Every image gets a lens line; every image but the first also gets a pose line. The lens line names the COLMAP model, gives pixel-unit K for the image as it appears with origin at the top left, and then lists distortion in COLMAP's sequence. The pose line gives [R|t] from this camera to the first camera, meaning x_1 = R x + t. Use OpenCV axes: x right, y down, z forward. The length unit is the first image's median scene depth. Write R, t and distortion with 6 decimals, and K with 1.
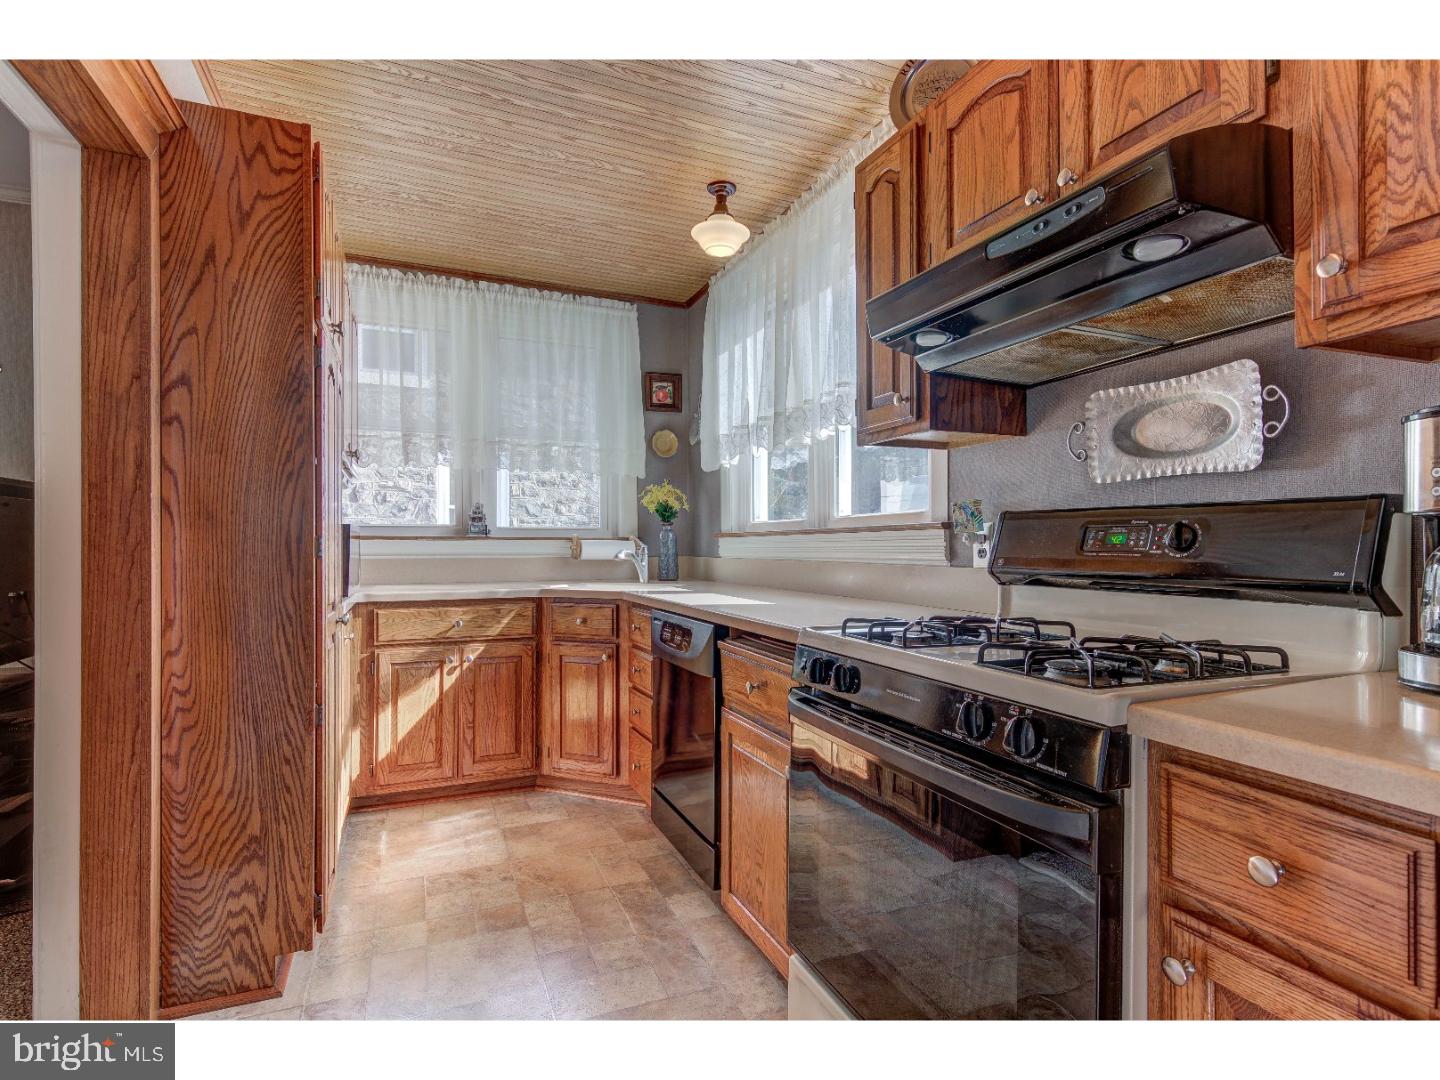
lens RADIAL K [[722.8, 0, 718.4], [0, 722.8, 546.3], [0, 0, 1]] dist [0.024575, -0.010202]
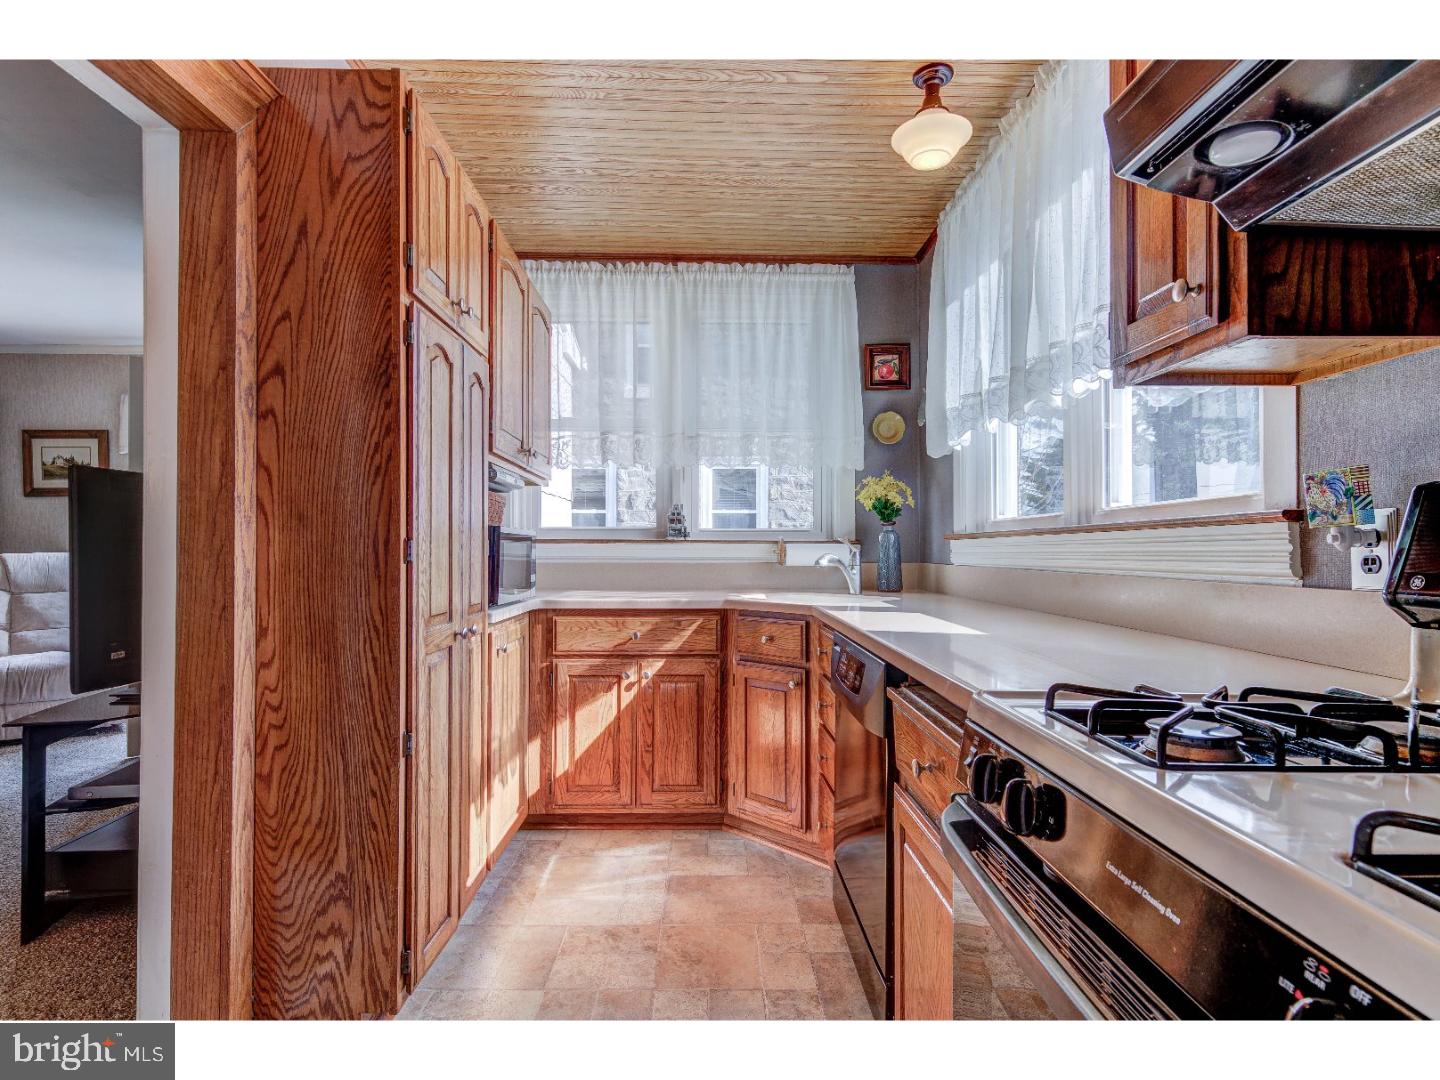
lens RADIAL K [[722.8, 0, 718.4], [0, 722.8, 546.3], [0, 0, 1]] dist [0.024575, -0.010202]
pose [[0.927998, -0.000262, -0.372584, 0.113087], [-0.001901, 0.999983, -0.005437, -0.000127], [0.372580, 0.005754, 0.927982, 0.306349]]
